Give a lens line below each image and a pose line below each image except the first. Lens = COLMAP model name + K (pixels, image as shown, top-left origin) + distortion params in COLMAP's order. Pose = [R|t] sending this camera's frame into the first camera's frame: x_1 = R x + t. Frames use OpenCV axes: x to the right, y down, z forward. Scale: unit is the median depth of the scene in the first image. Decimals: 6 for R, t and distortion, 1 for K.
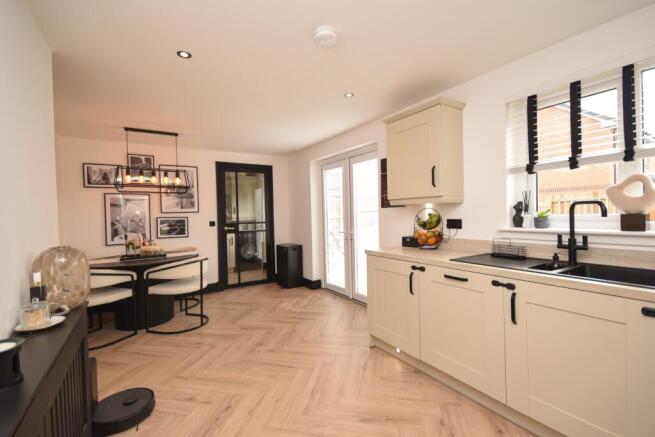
lens RADIAL K [[296.6, 0, 326.2], [0, 296.6, 219.5], [0, 0, 1]] dist [0.004185, 0.000808]
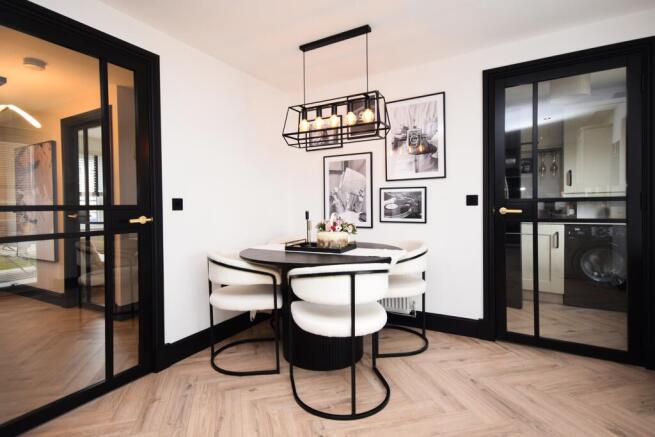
lens RADIAL K [[334.4, 0, 321.2], [0, 334.4, 211.7], [0, 0, 1]] dist [0.027046, 0.000335]
pose [[0.452395, 0.034662, -0.891144, 0.008240], [-0.015833, 0.999399, 0.030834, 0.028858], [0.891677, 0.000160, 0.452672, 0.735509]]
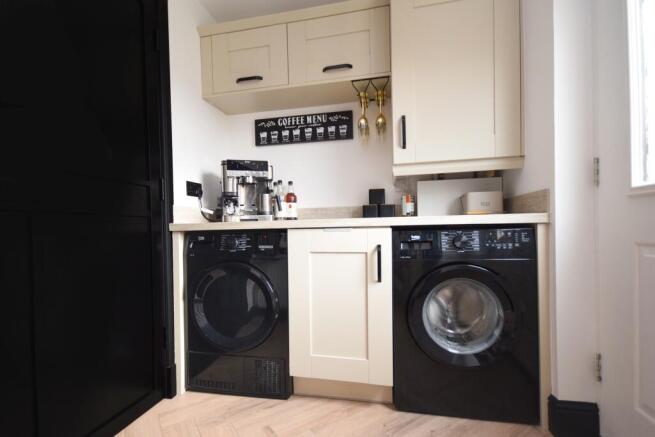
lens RADIAL K [[296.6, 0, 330.1], [0, 296.6, 215.4], [0, 0, 1]] dist [0.004185, 0.000808]
pose [[0.712685, 0.024939, -0.701040, -0.355088], [-0.005169, 0.999527, 0.030303, 0.058918], [0.701465, -0.017972, 0.712477, 1.520883]]
